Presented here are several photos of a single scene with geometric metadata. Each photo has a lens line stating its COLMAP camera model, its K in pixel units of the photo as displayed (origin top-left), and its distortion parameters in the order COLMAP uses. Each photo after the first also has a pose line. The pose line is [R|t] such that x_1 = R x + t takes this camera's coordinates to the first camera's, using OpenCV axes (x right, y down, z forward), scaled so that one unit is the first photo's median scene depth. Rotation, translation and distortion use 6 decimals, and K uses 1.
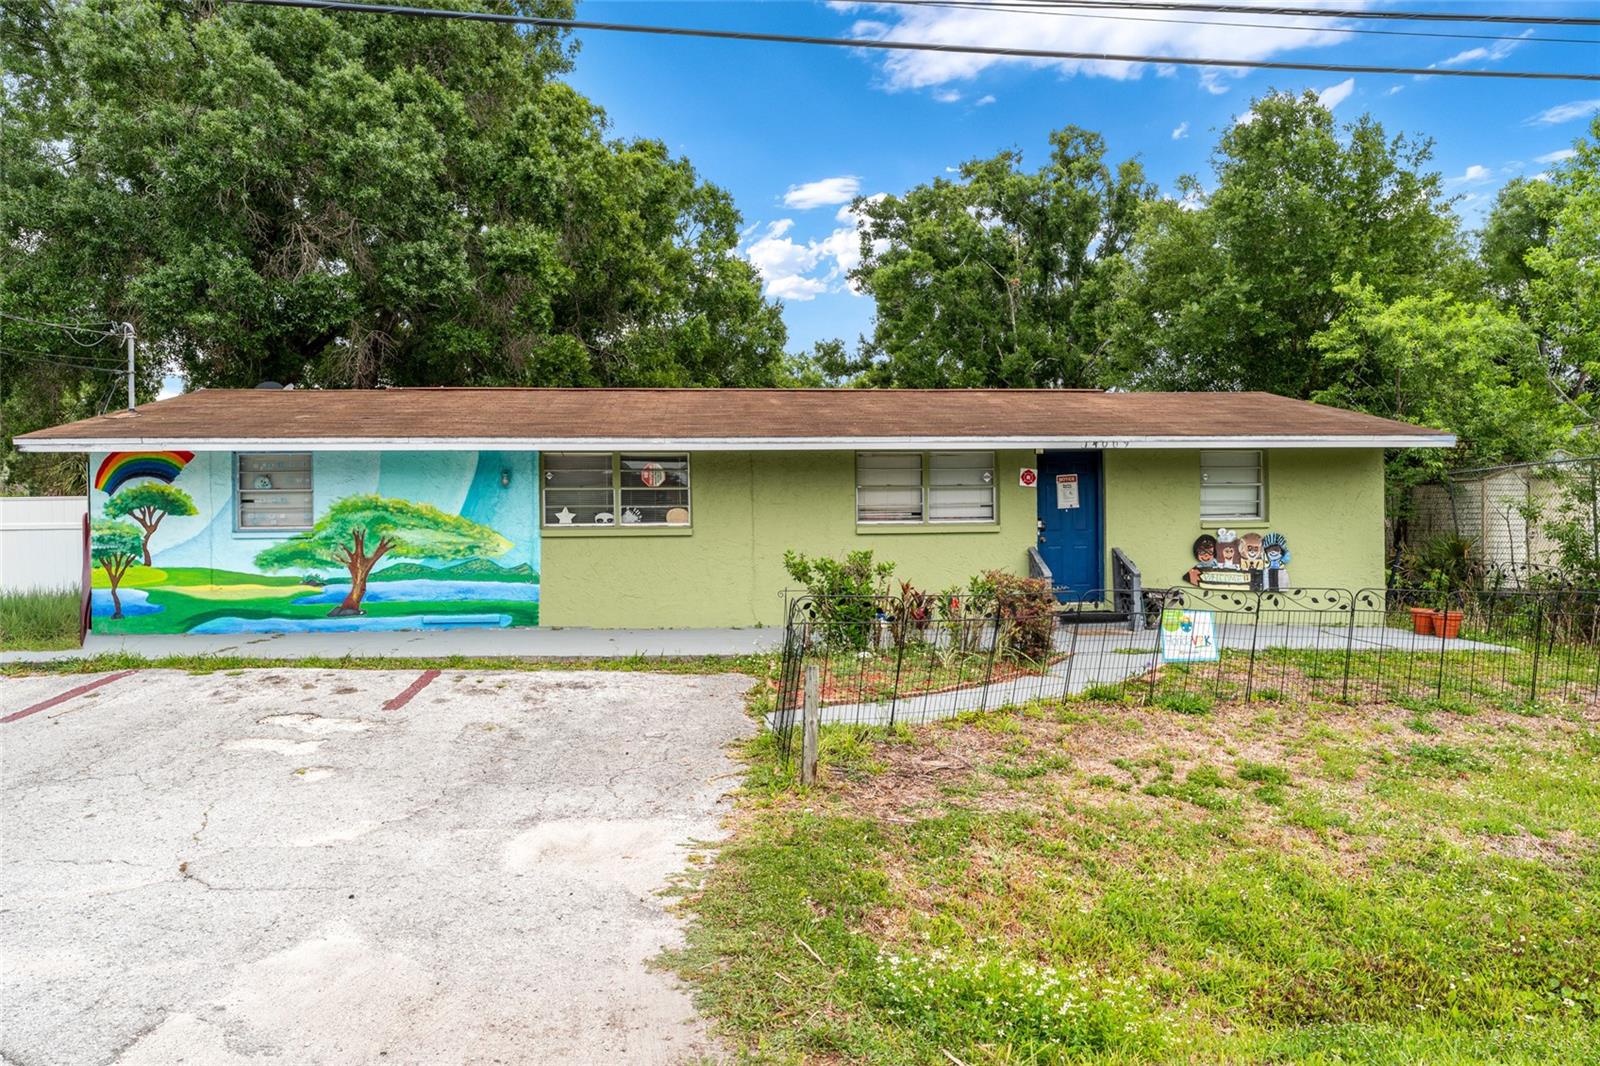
lens RADIAL K [[1057.6, 0, 795.1], [0, 1057.6, 532.3], [0, 0, 1]] dist [0.002553, -0.000663]
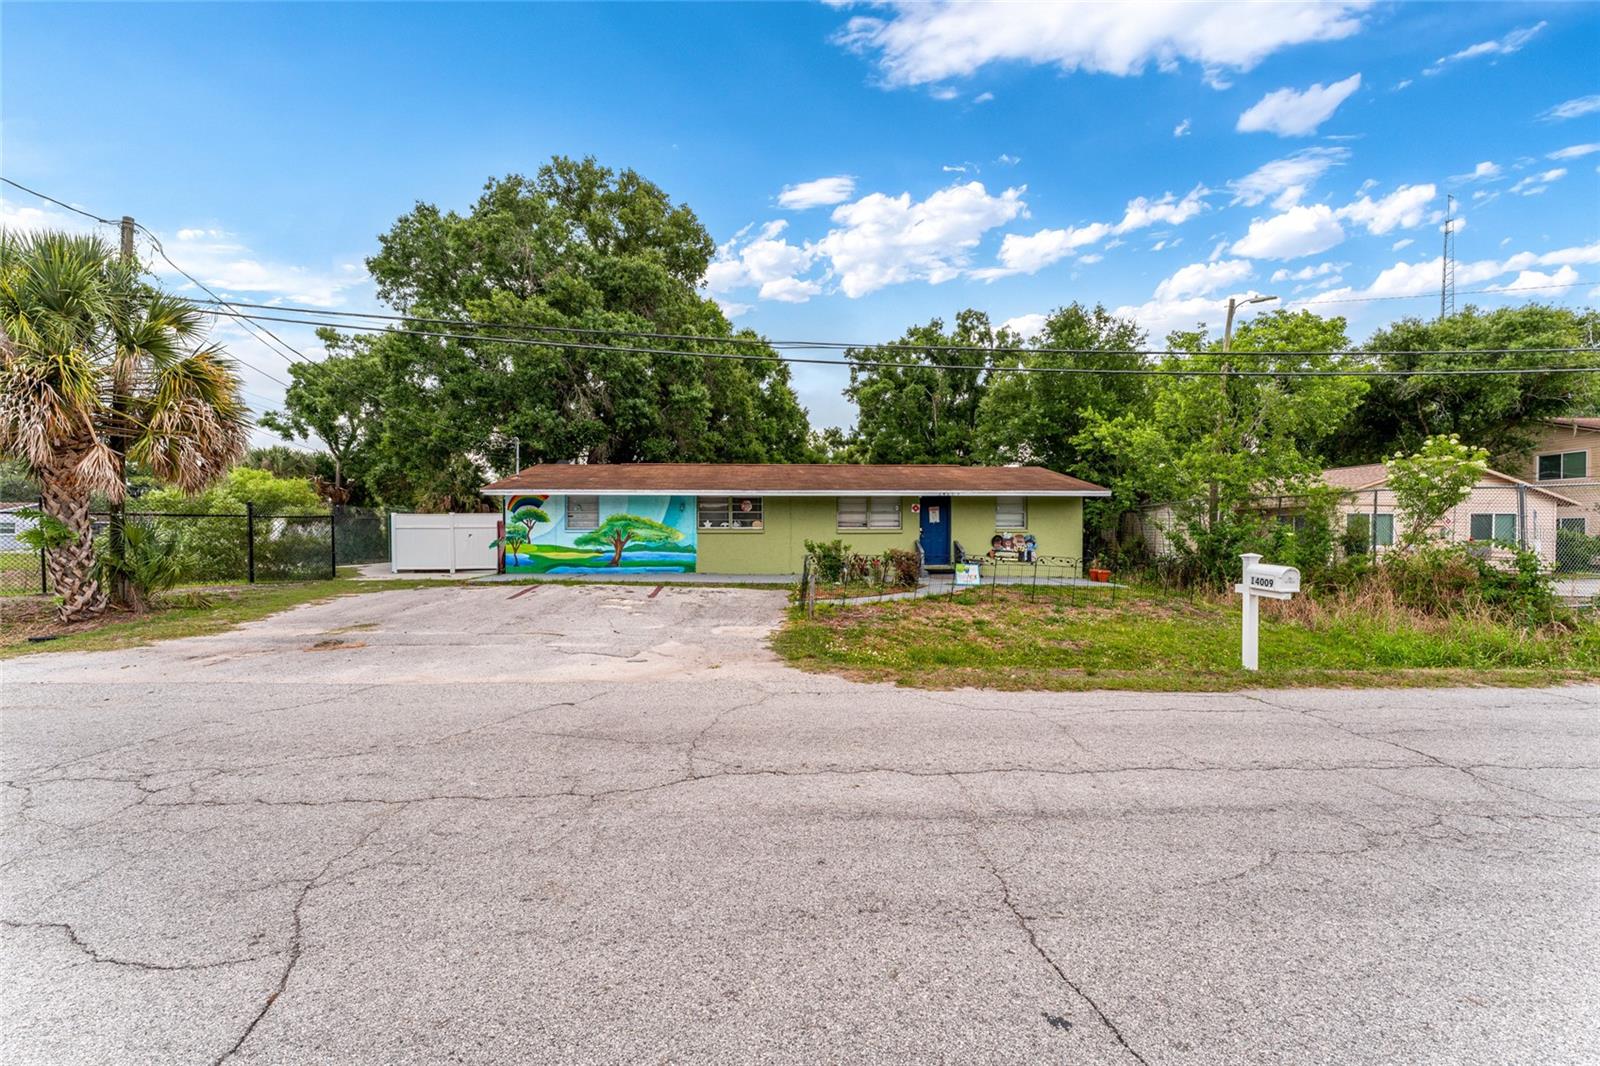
lens RADIAL K [[647.2, 0, 788.3], [0, 647.2, 538.5], [0, 0, 1]] dist [0.002713, 0.000371]
pose [[0.999113, 0.009650, -0.040989, 0.011070], [-0.009481, 0.999946, 0.004309, 0.008102], [0.041028, -0.003917, 0.999150, -0.369747]]
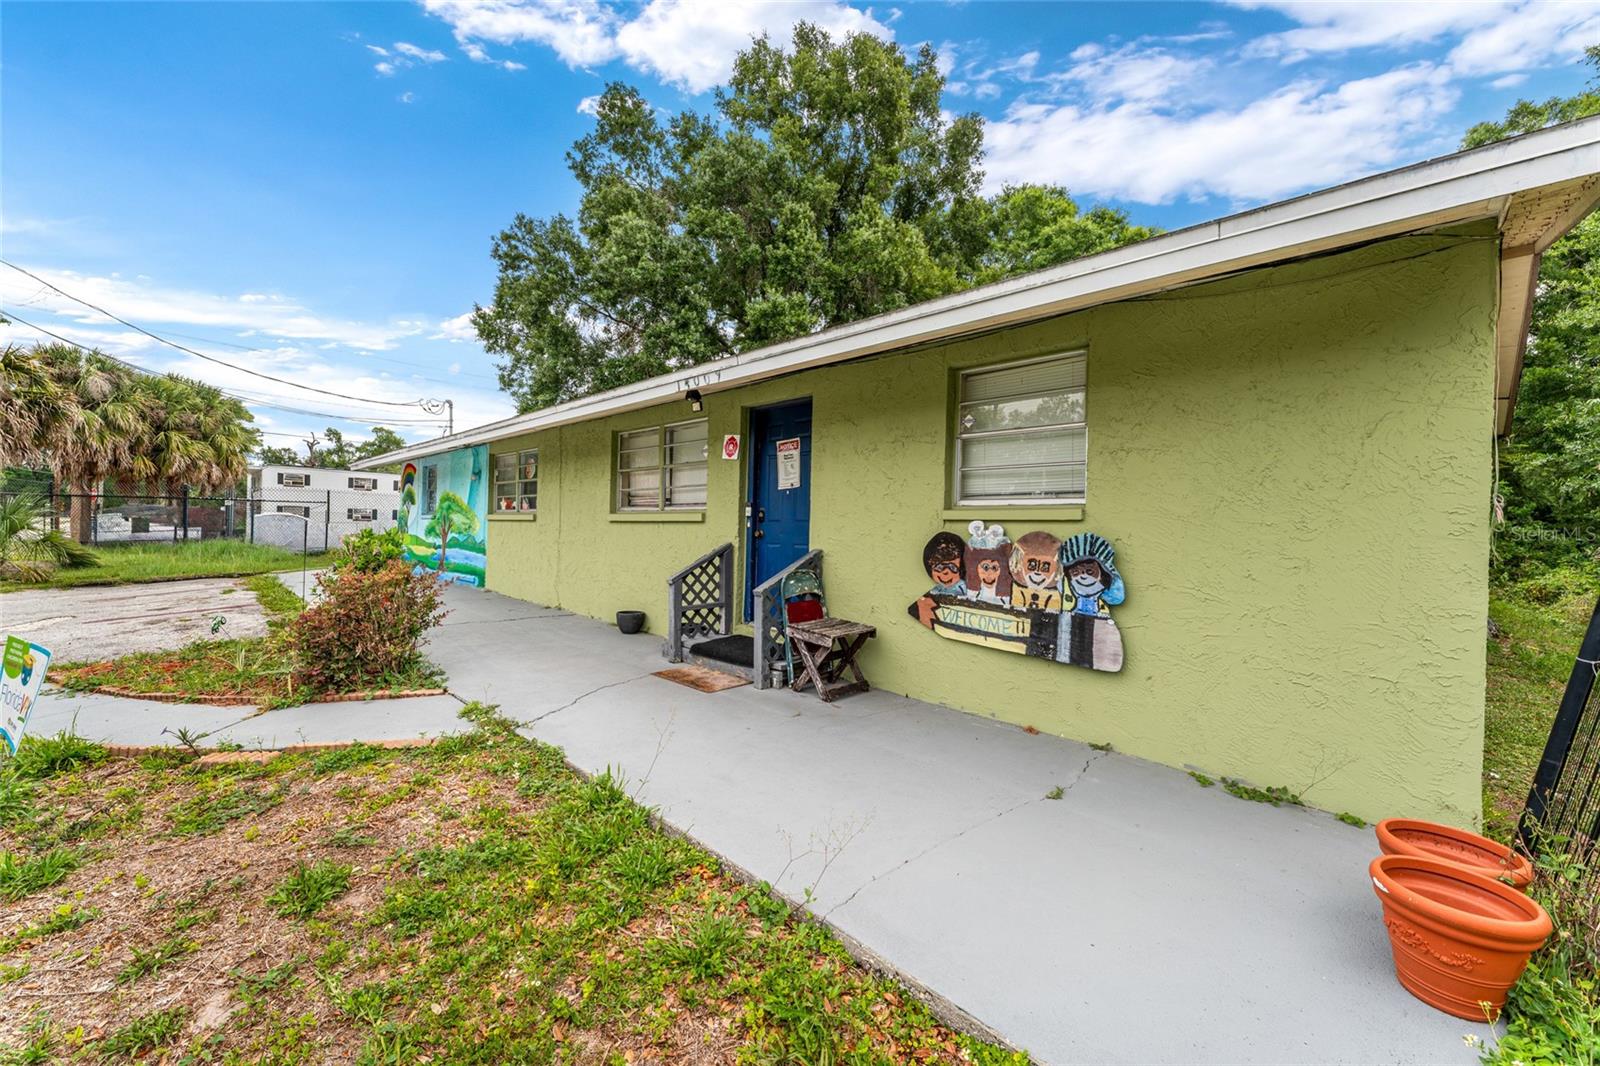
lens RADIAL K [[647.2, 0, 797.5], [0, 647.2, 533.5], [0, 0, 1]] dist [0.002713, 0.000371]
pose [[0.634678, 0.025823, -0.772345, 0.609911], [-0.034790, 0.999383, 0.004825, 0.004014], [0.771994, 0.023808, 0.635184, 0.774354]]
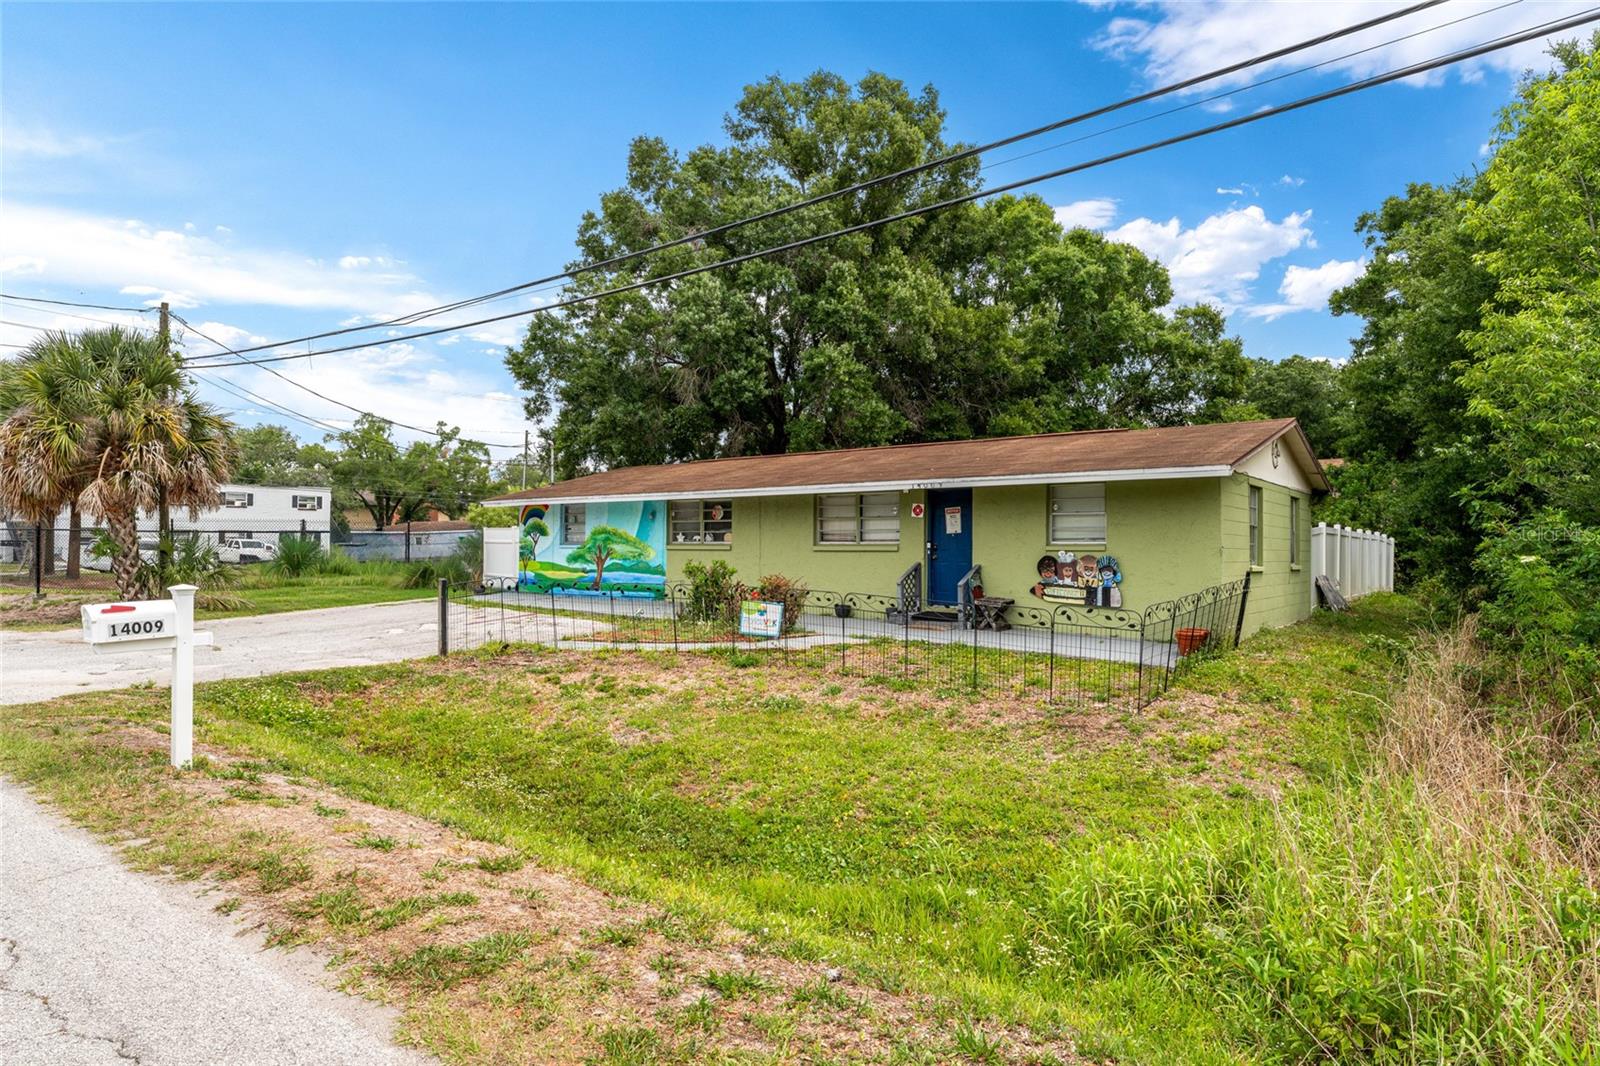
lens RADIAL K [[925.8, 0, 792.0], [0, 925.8, 532.5], [0, 0, 1]] dist [0.001014, -0.000412]
pose [[0.722856, 0.001808, -0.690996, 0.939367], [-0.014561, 0.999814, -0.012616, -0.006911], [0.690845, 0.019181, 0.722748, 0.044729]]
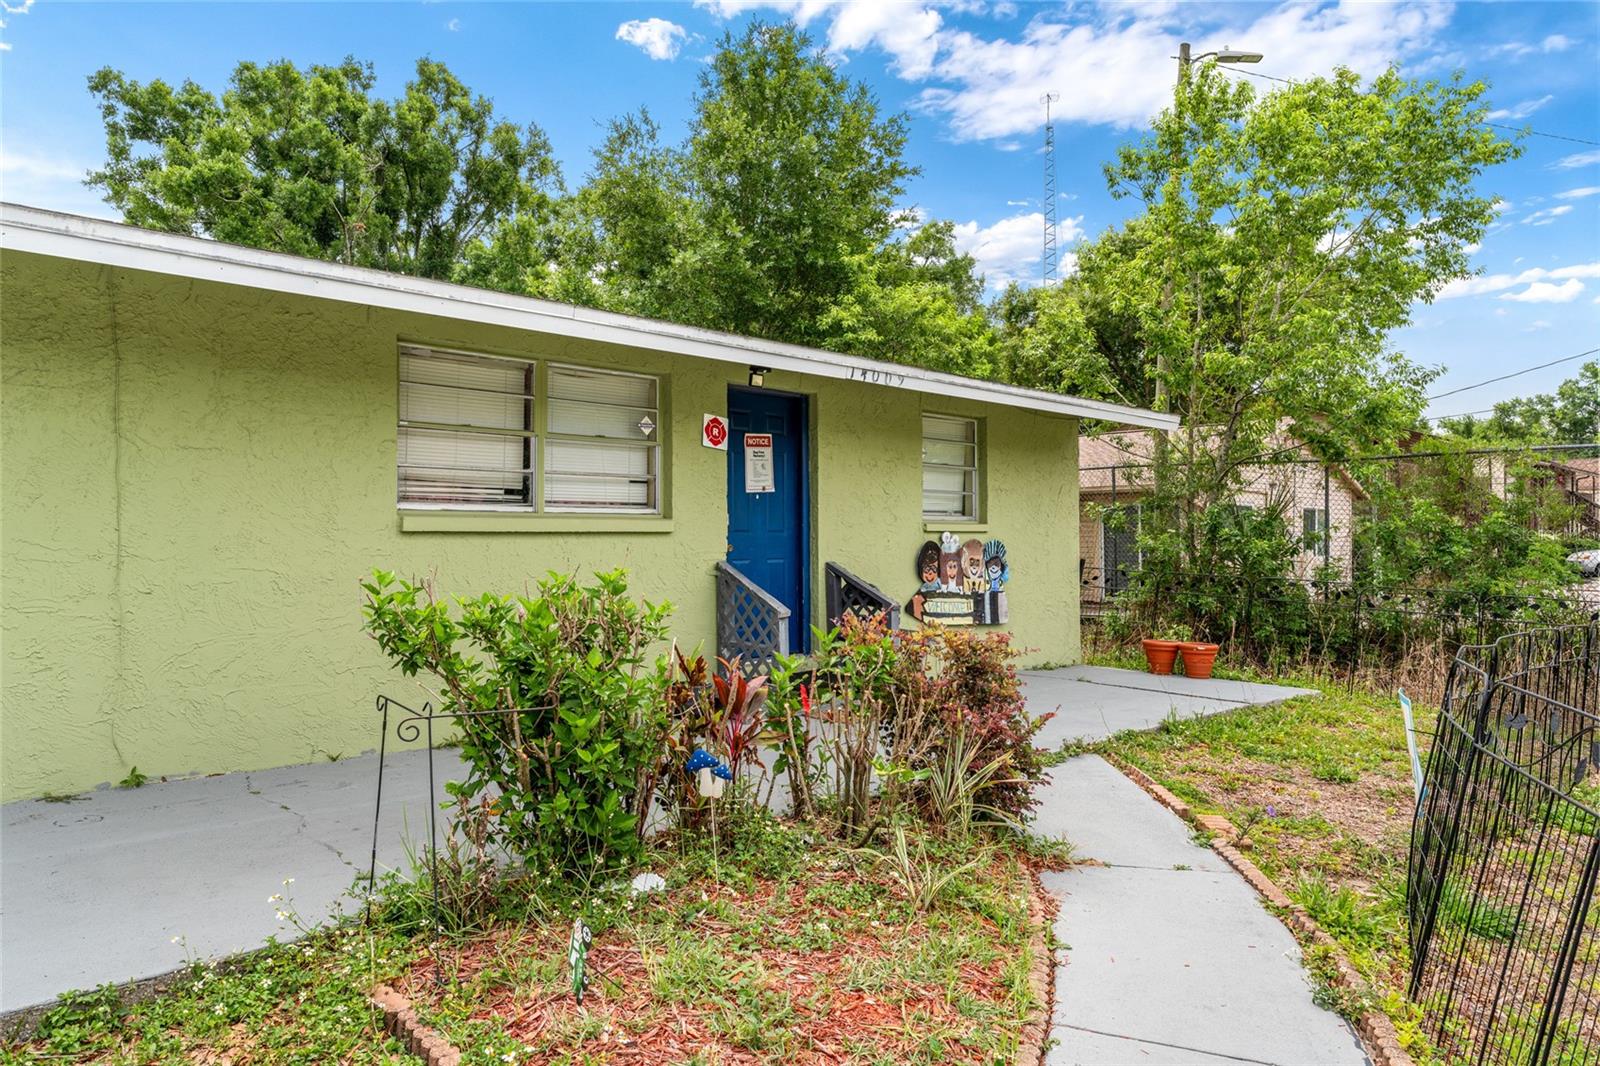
lens RADIAL K [[1045.3, 0, 786.8], [0, 1045.3, 536.1], [0, 0, 1]] dist [0.009561, 0.000211]
pose [[0.778068, 0.011367, 0.628078, -0.086233], [-0.003763, 0.999903, -0.013436, 0.008471], [-0.628169, 0.008091, 0.778035, 0.579721]]
